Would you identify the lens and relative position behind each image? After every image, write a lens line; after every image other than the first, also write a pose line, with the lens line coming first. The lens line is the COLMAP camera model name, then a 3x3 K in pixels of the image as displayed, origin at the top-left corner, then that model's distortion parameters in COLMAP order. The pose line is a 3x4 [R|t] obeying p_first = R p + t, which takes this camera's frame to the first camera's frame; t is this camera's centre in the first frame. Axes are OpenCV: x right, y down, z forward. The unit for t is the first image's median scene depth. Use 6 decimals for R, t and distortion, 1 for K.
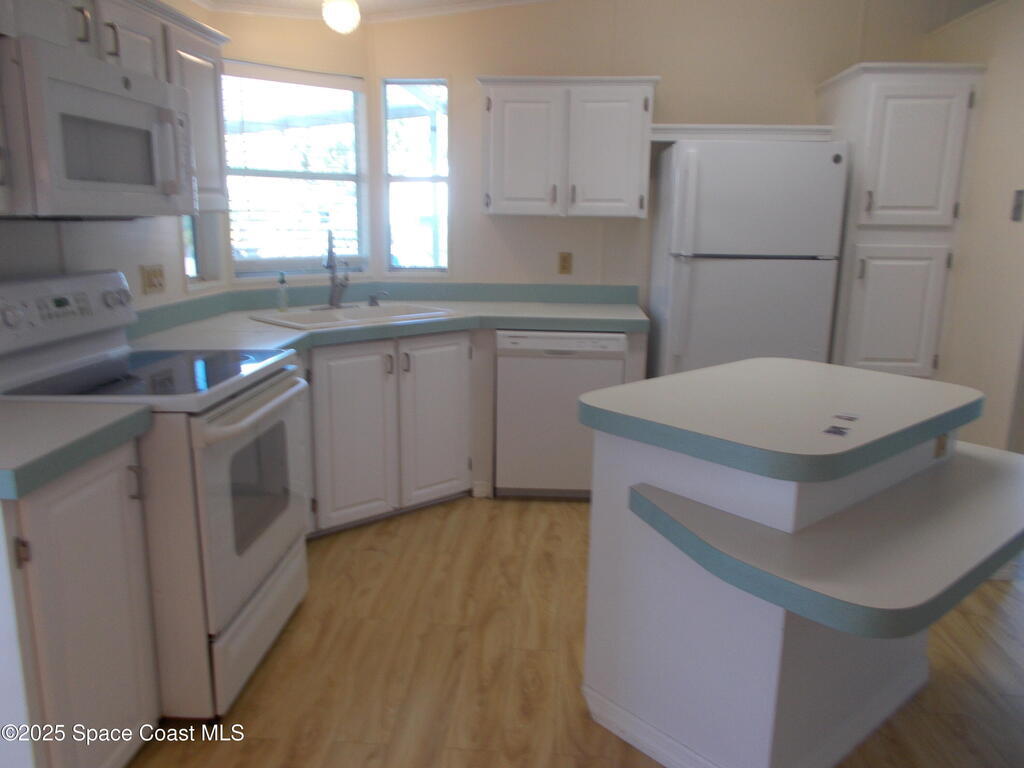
lens RADIAL K [[770.3, 0, 512.9], [0, 770.3, 390.0], [0, 0, 1]] dist [0.001886, 0.004434]
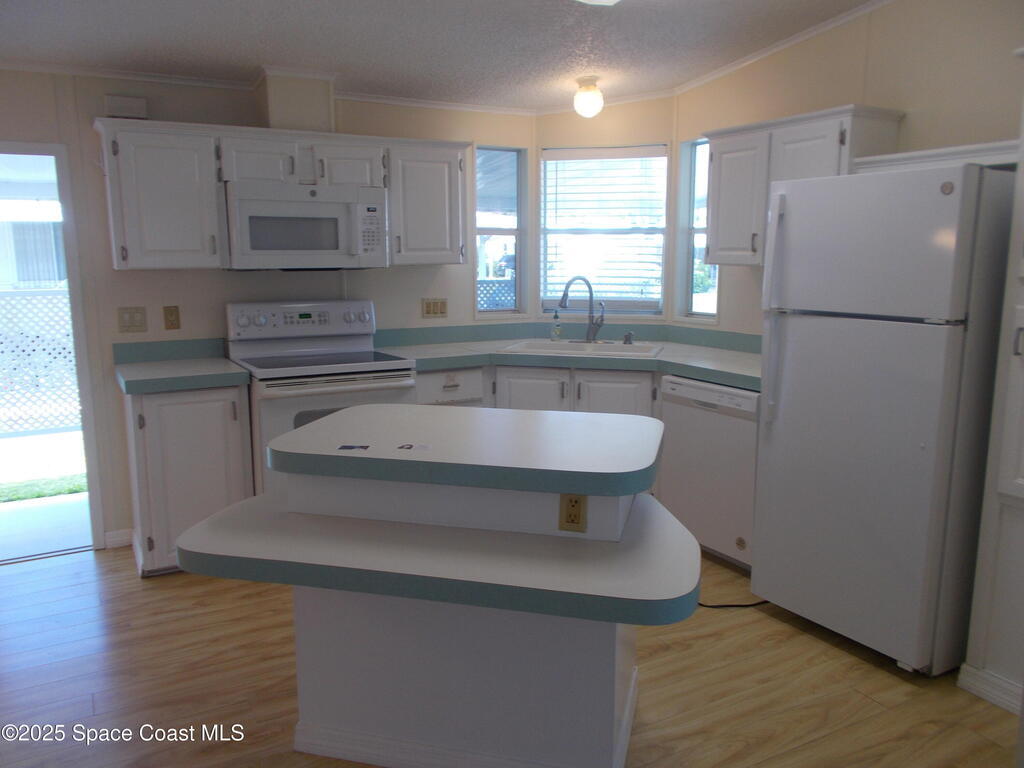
lens RADIAL K [[790.8, 0, 512.0], [0, 790.8, 384.0], [0, 0, 1]] dist [0.001865, 0.002300]
pose [[0.556745, 0.121504, -0.821749, 0.732016], [-0.176654, 0.983935, 0.025800, -0.055688], [0.811682, 0.130802, 0.569265, 0.229285]]
